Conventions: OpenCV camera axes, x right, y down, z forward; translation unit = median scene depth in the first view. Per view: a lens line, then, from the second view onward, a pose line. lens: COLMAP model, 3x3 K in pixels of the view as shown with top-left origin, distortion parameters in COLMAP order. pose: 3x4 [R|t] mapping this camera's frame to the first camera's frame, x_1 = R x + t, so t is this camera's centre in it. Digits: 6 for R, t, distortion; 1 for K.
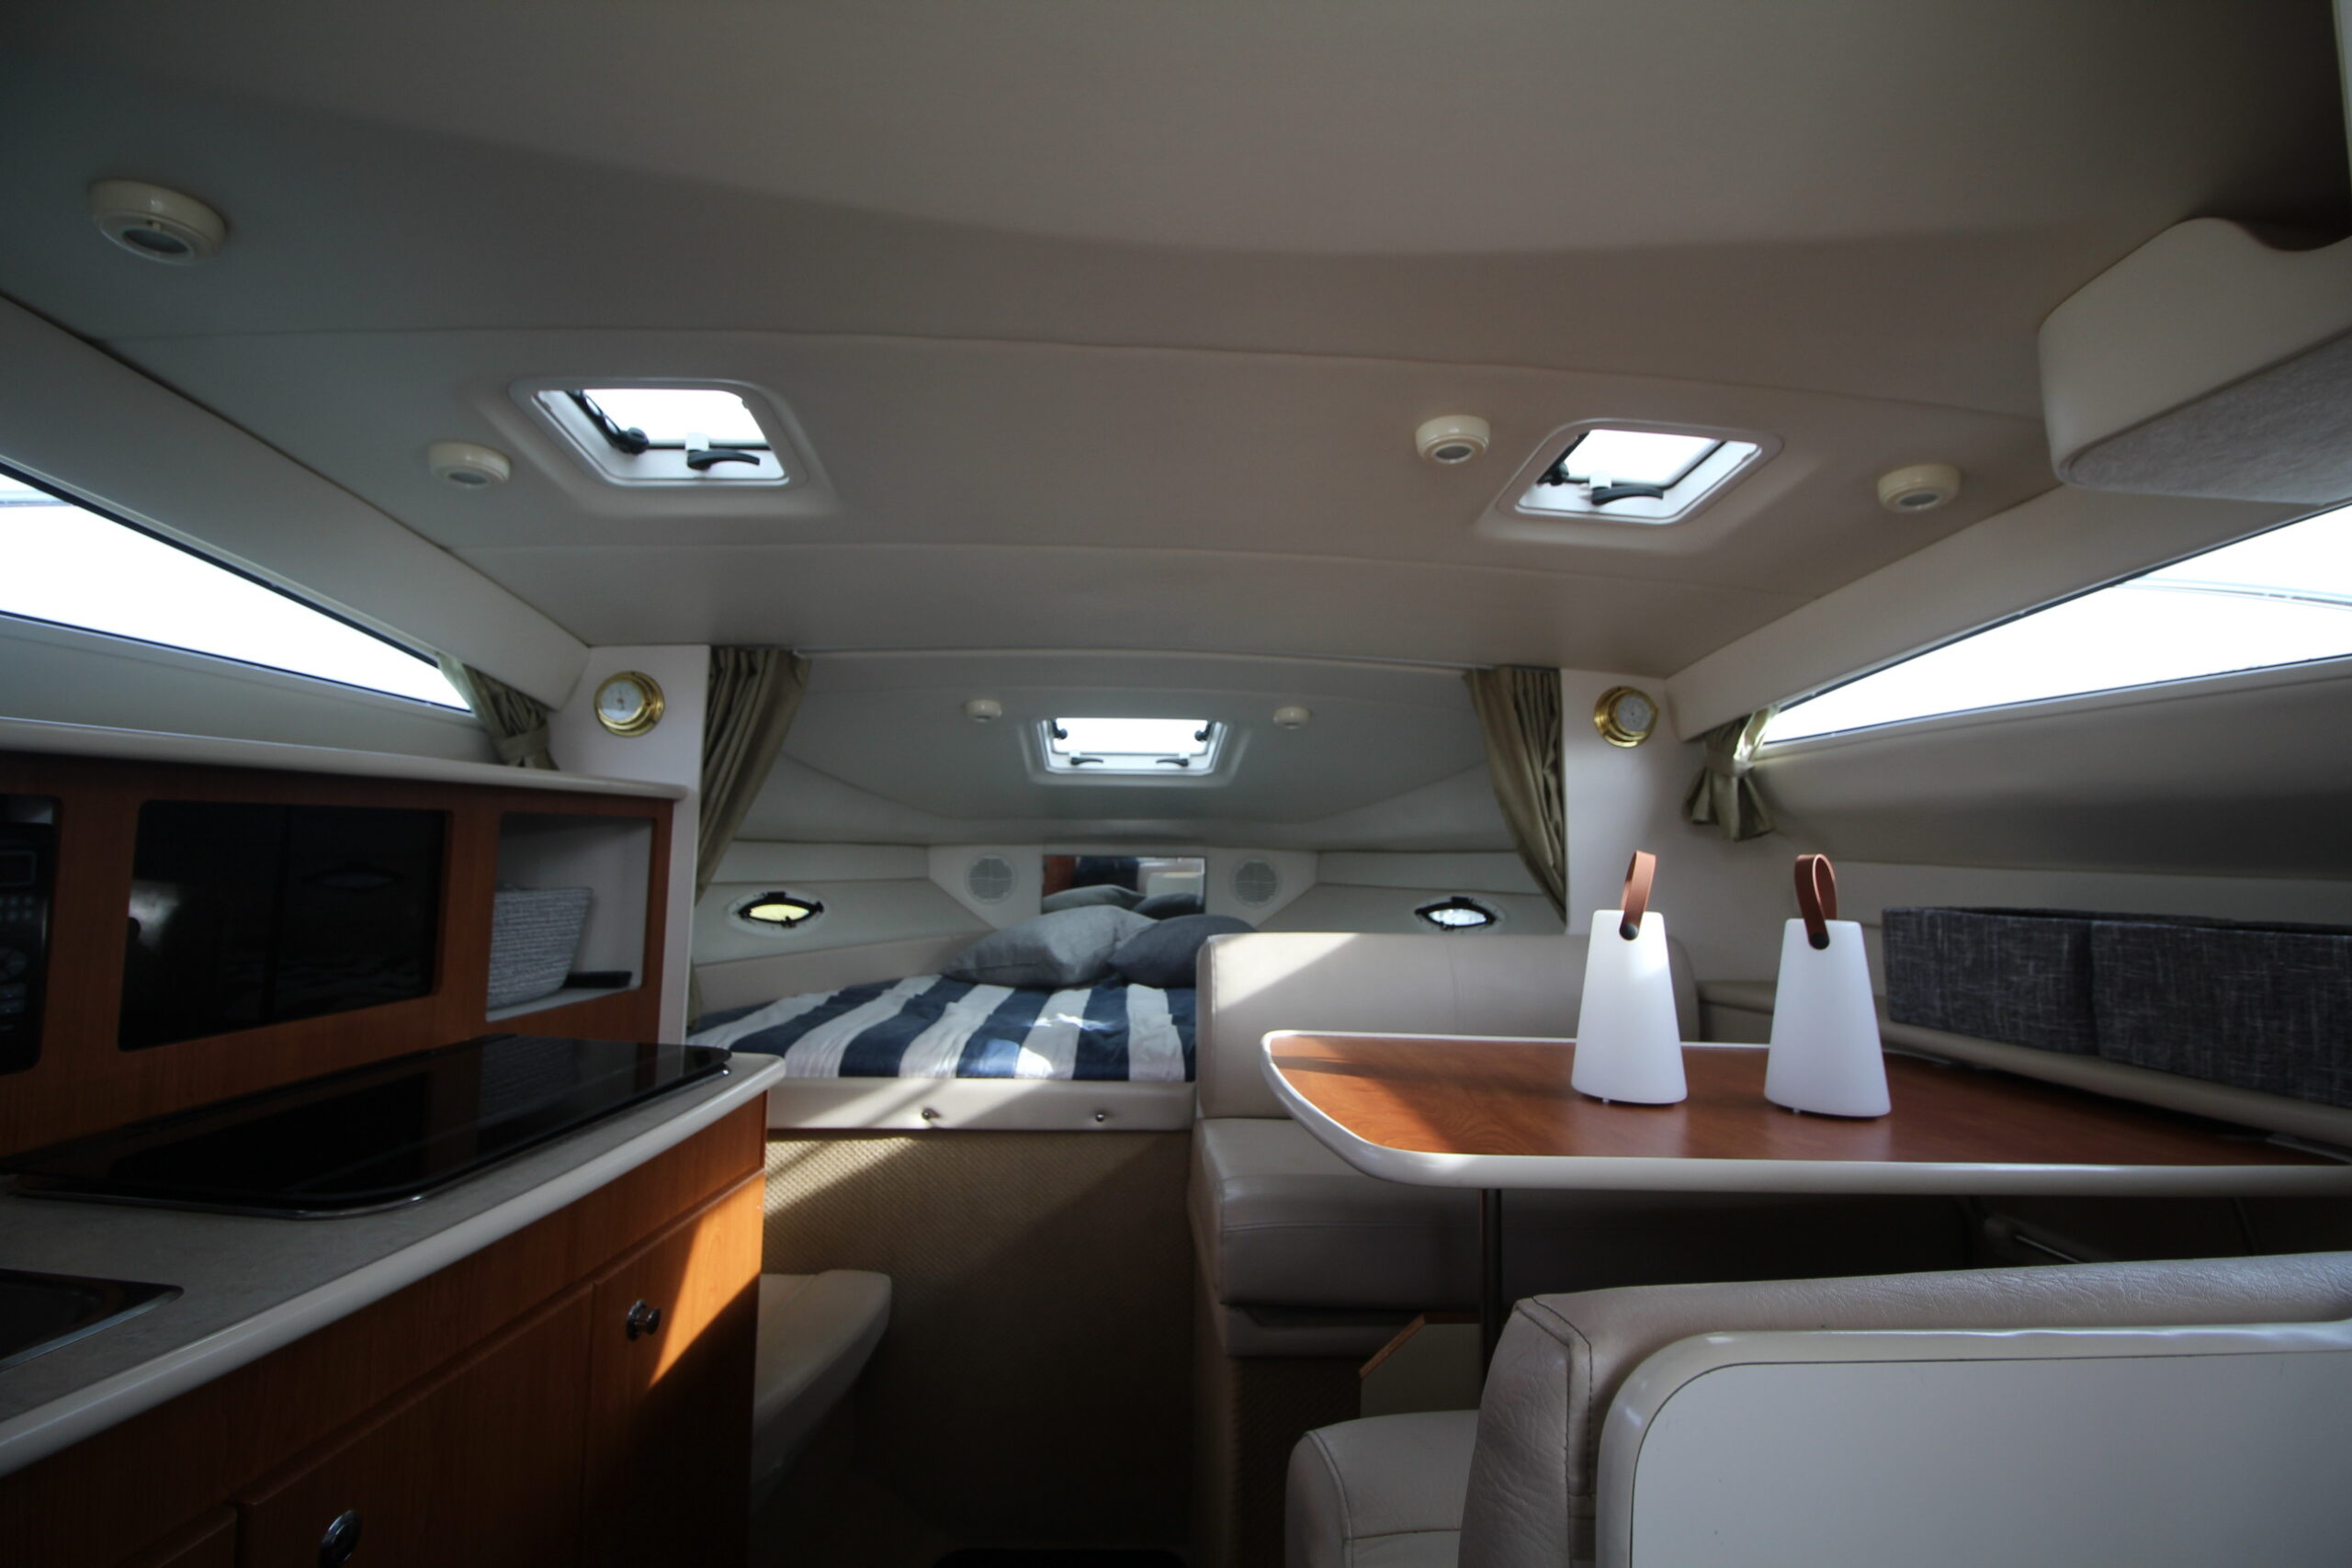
lens RADIAL K [[1094.6, 0, 1159.5], [0, 1094.6, 765.5], [0, 0, 1]] dist [0.000098, -0.012733]
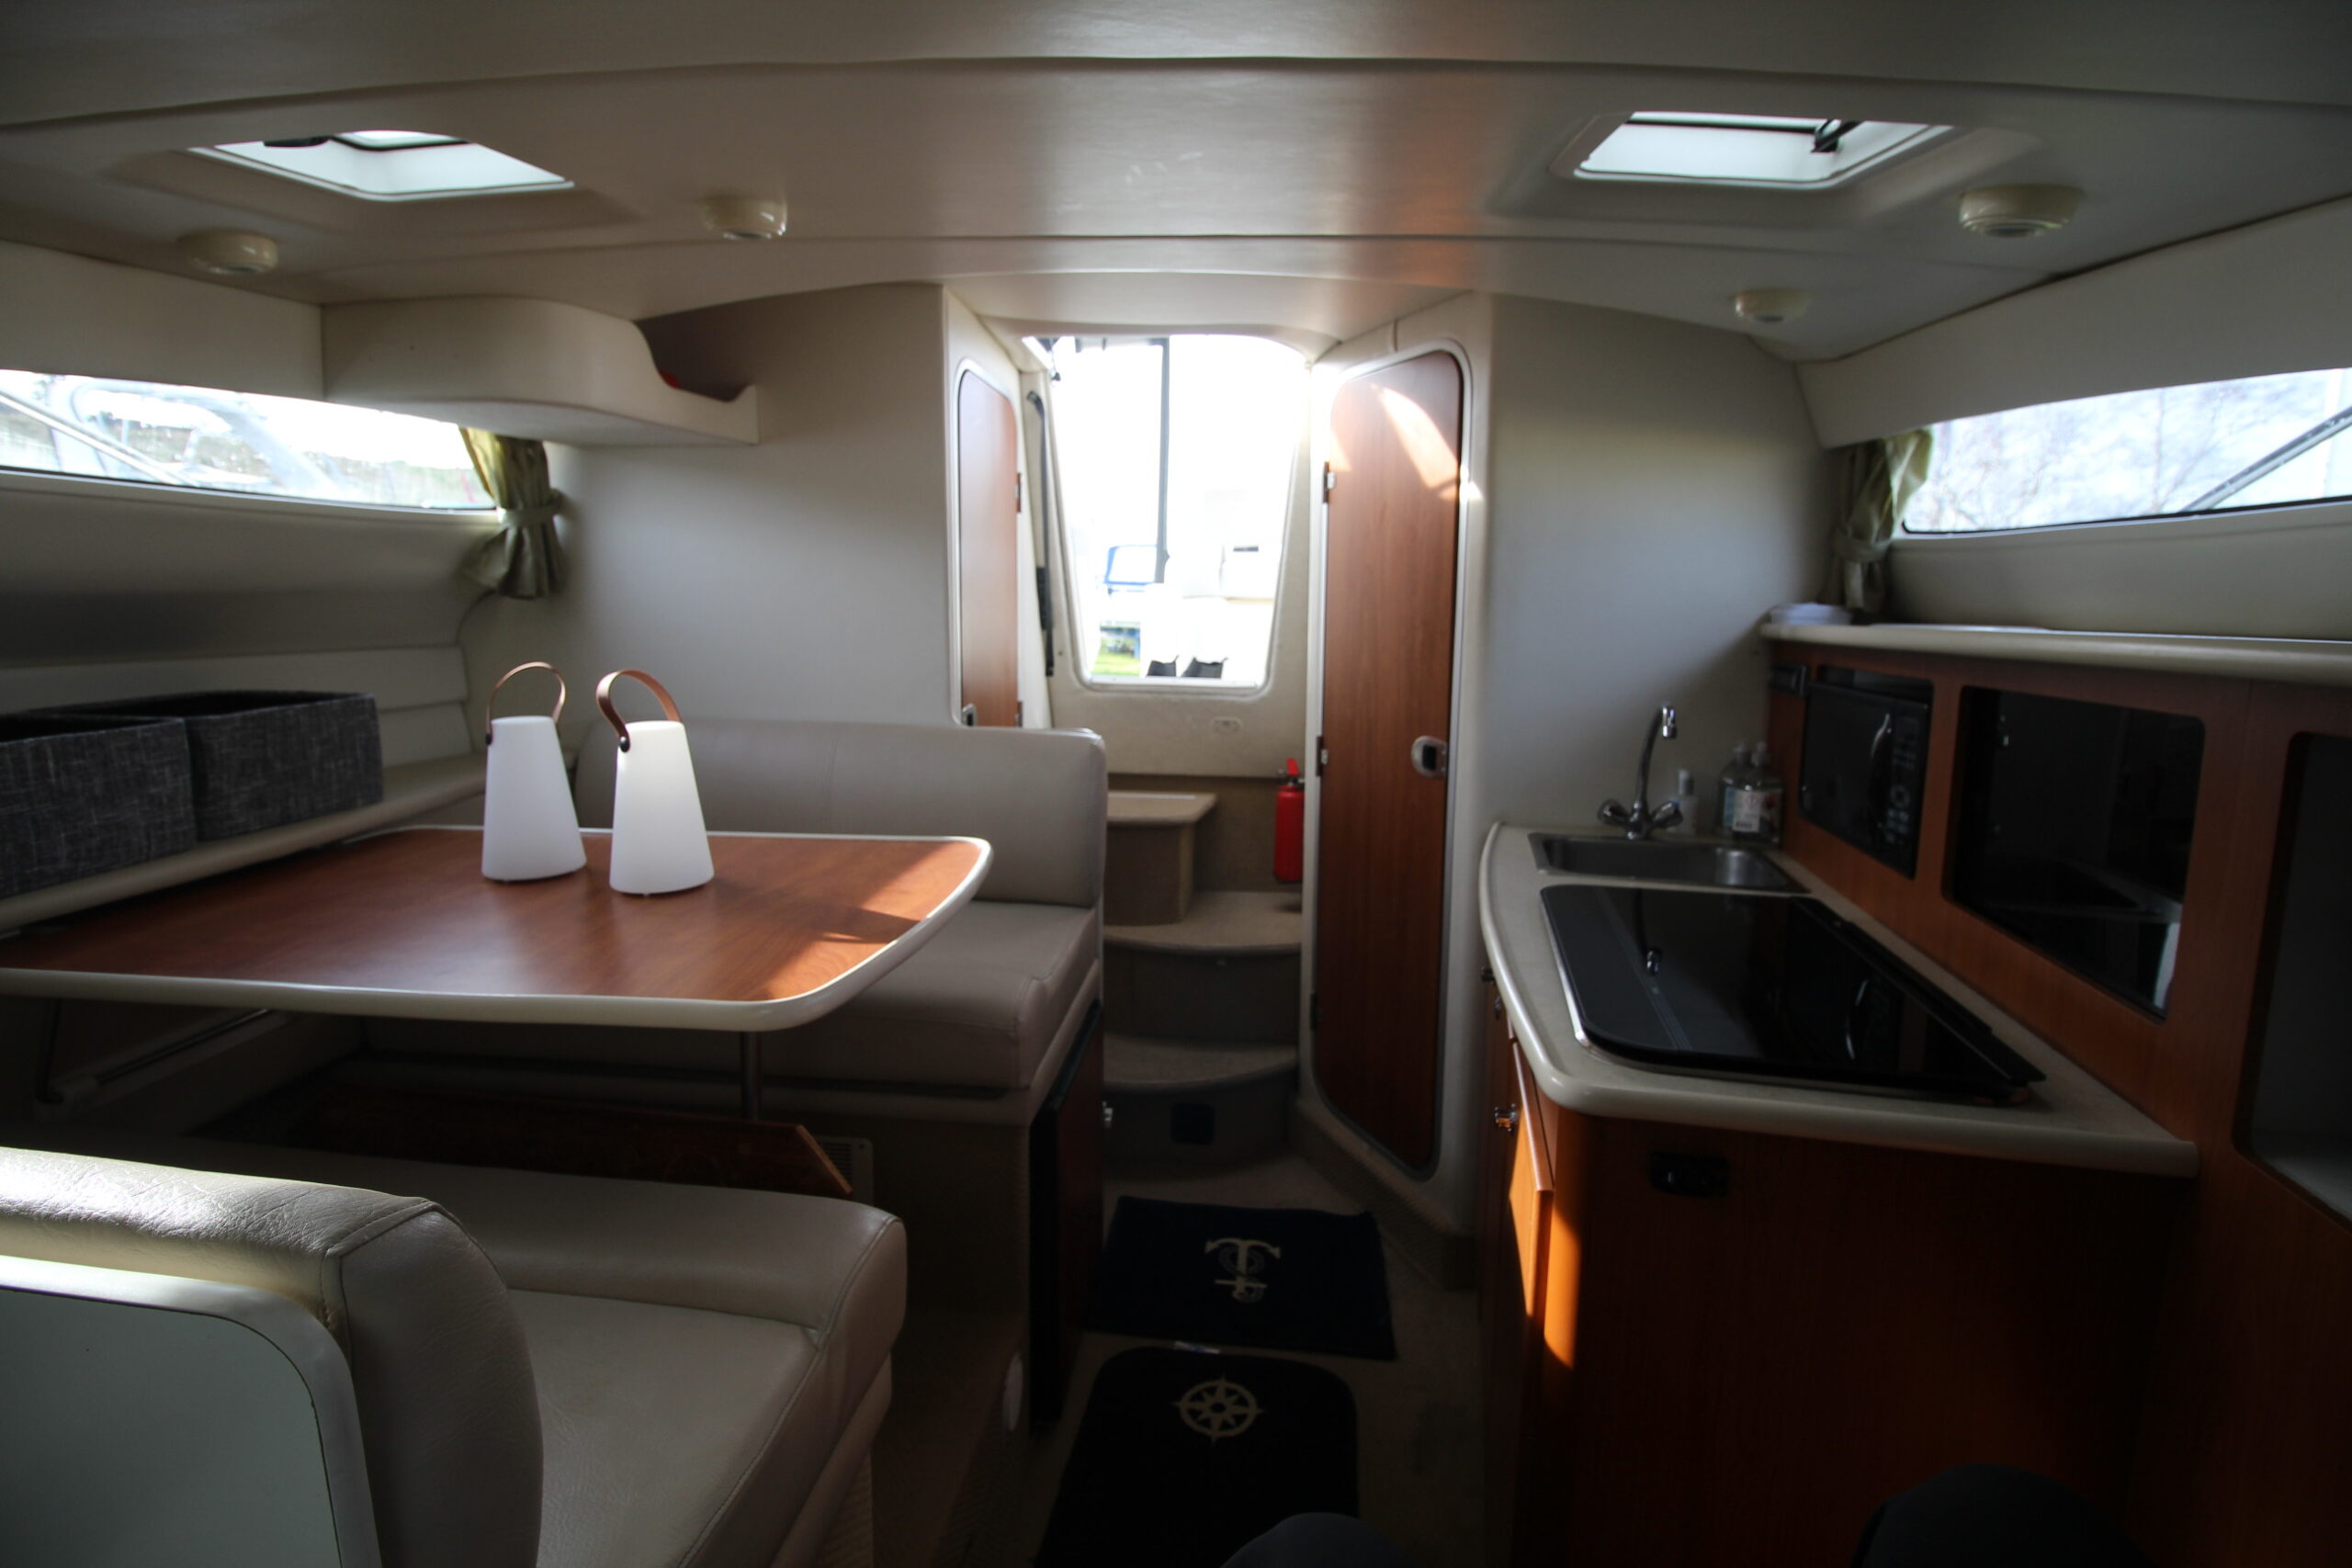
lens RADIAL K [[1094.6, 0, 1178.3], [0, 1094.6, 755.9], [0, 0, 1]] dist [0.000098, -0.012733]
pose [[-0.989425, -0.060521, 0.131817, -0.211366], [-0.051300, 0.996065, 0.072266, 0.050717], [-0.135672, 0.064739, -0.988636, 1.756464]]
